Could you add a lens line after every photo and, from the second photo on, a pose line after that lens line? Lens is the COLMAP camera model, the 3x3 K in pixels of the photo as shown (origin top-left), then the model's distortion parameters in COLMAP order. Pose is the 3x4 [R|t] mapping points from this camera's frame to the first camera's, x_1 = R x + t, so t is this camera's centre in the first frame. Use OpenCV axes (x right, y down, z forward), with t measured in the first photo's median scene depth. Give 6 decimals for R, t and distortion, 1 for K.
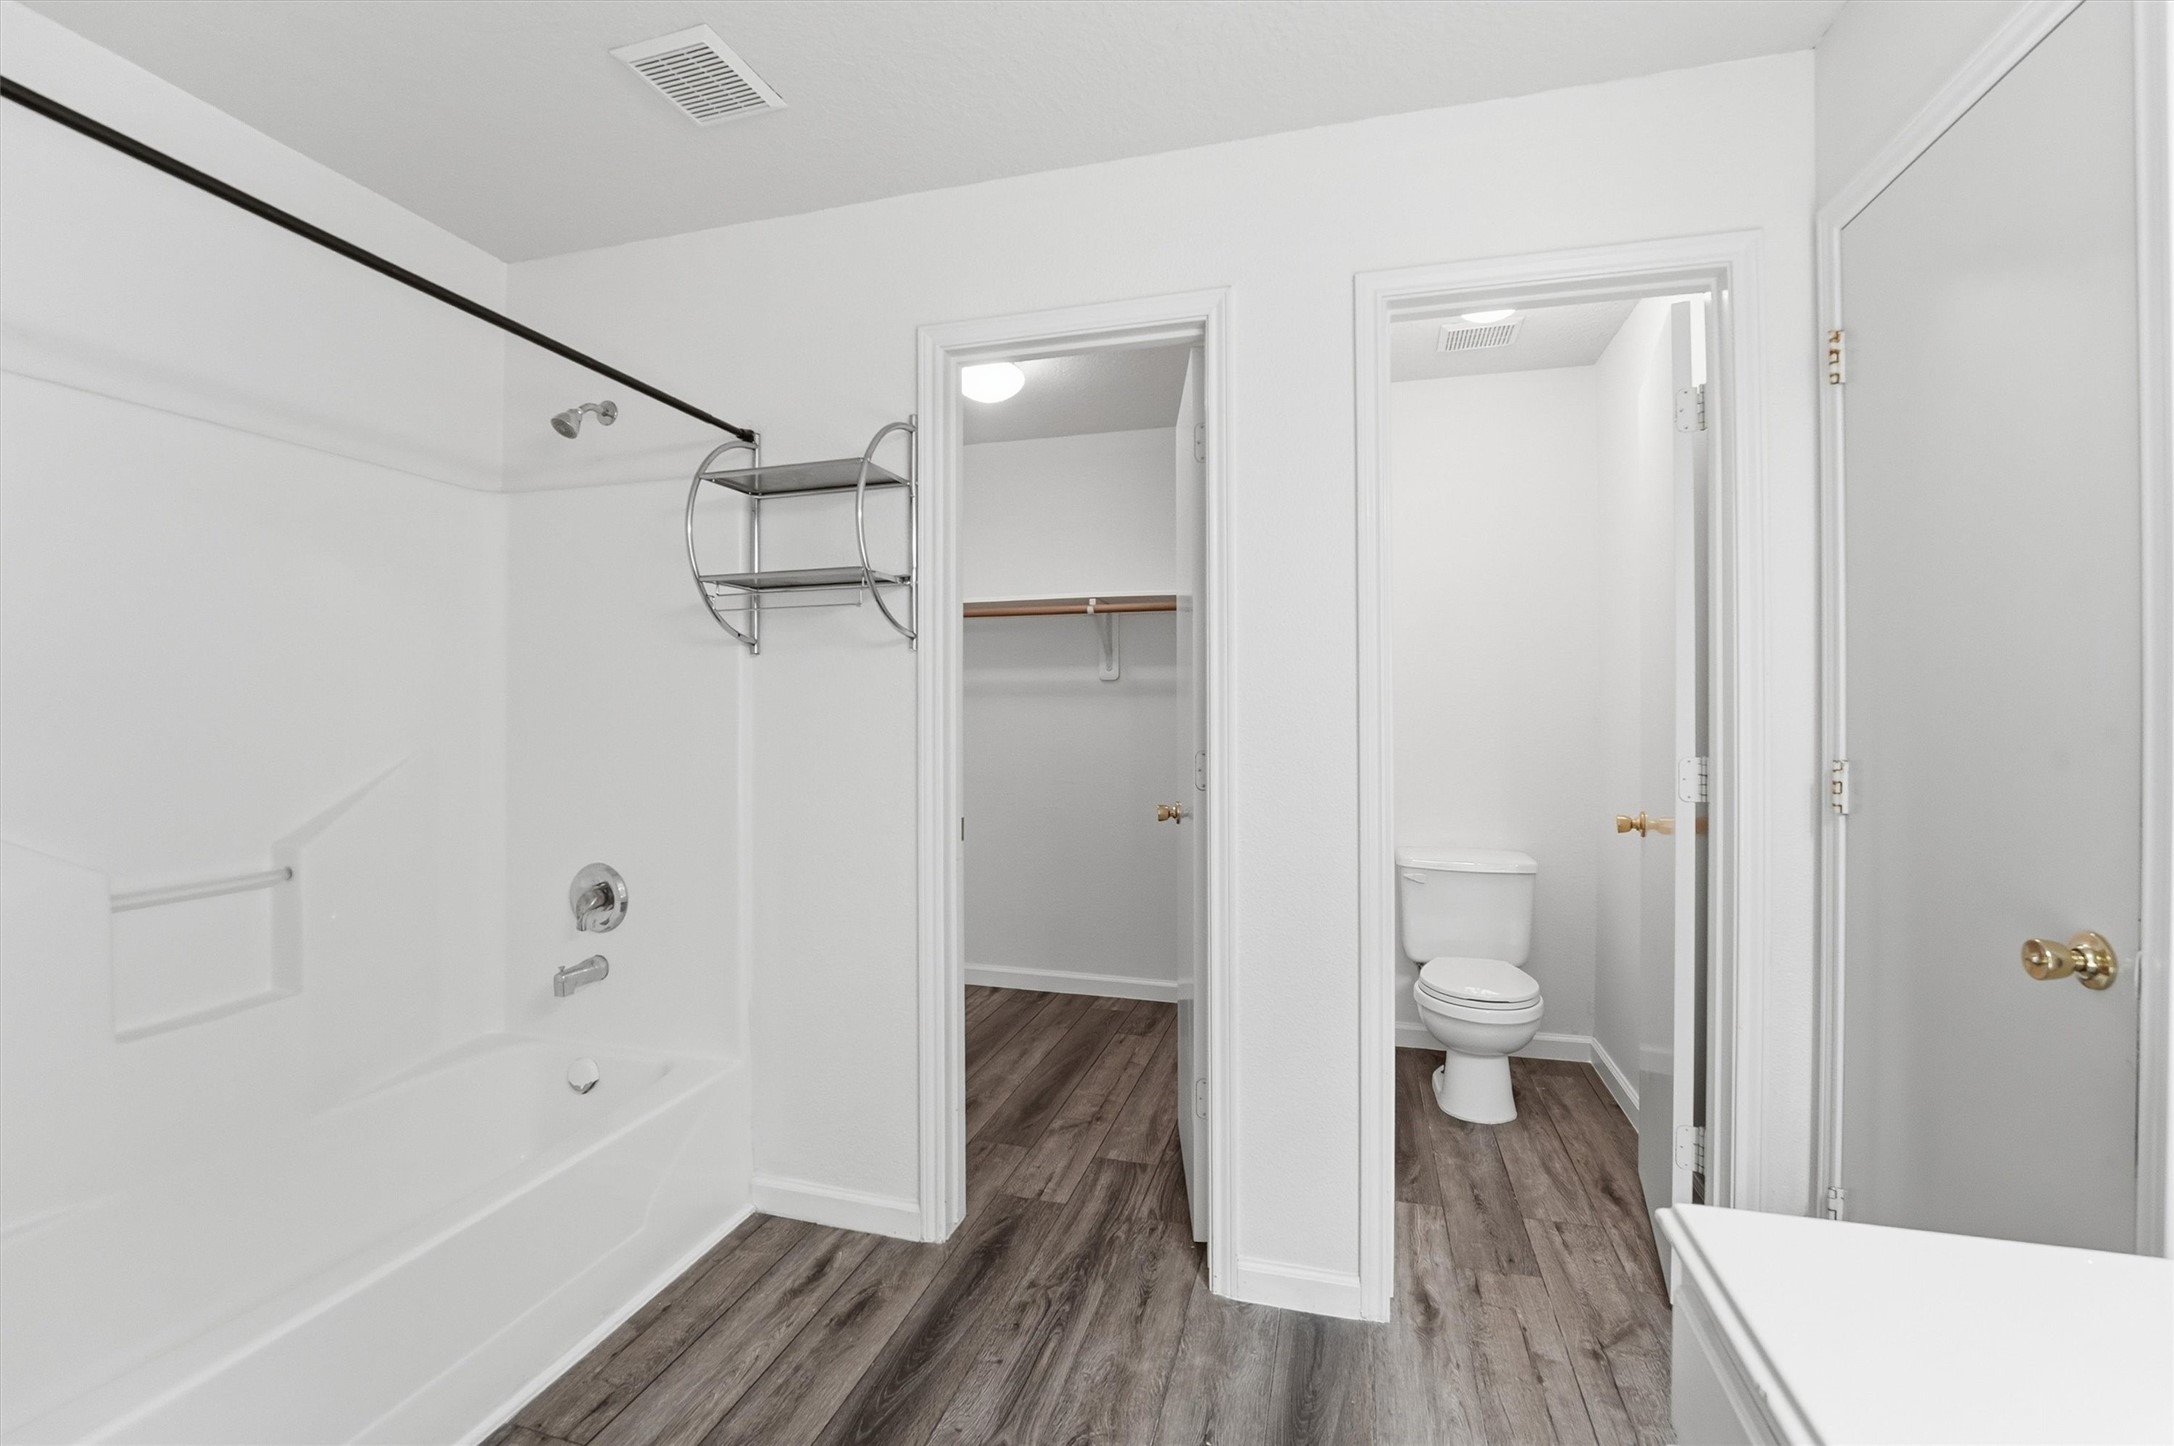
lens RADIAL K [[943.0, 0, 1072.8], [0, 943.0, 708.9], [0, 0, 1]] dist [-0.012152, 0.001170]
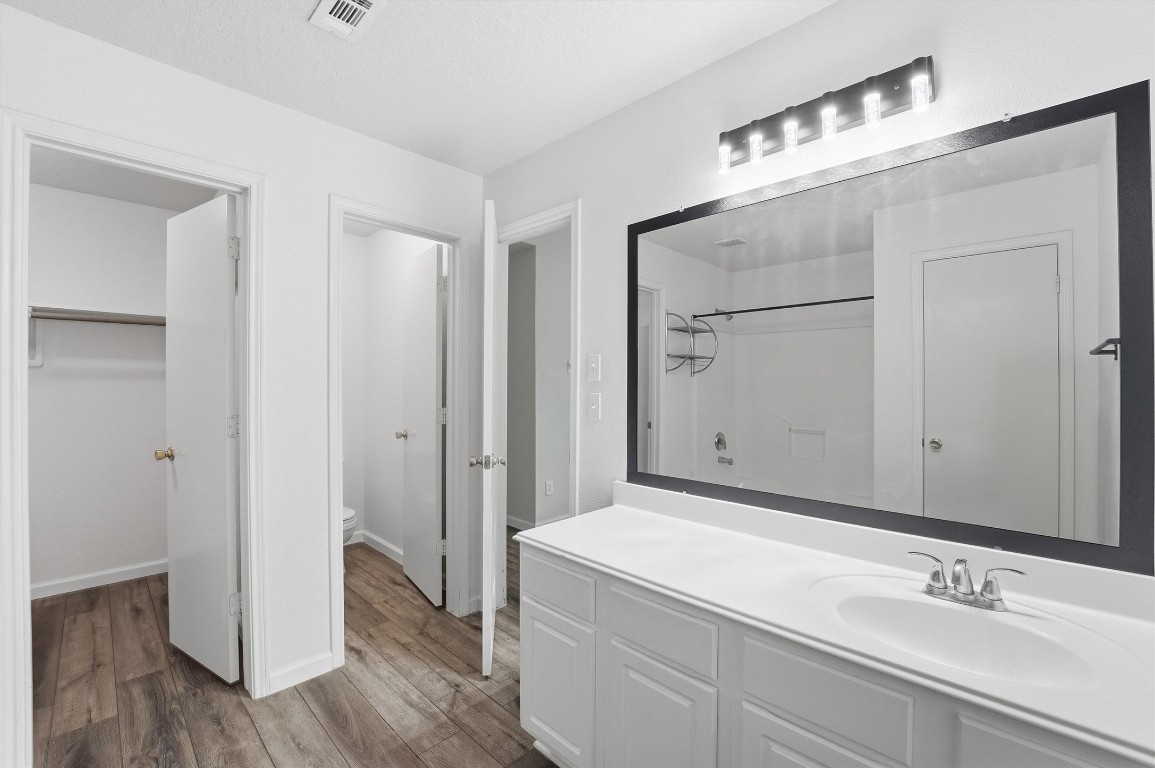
lens RADIAL K [[501.0, 0, 576.3], [0, 501.0, 383.5], [0, 0, 1]] dist [-0.012152, 0.001170]
pose [[0.468538, -0.004352, 0.883433, -0.393565], [-0.006598, 0.999943, 0.008425, -0.031488], [-0.883419, -0.009776, 0.468483, -0.043826]]
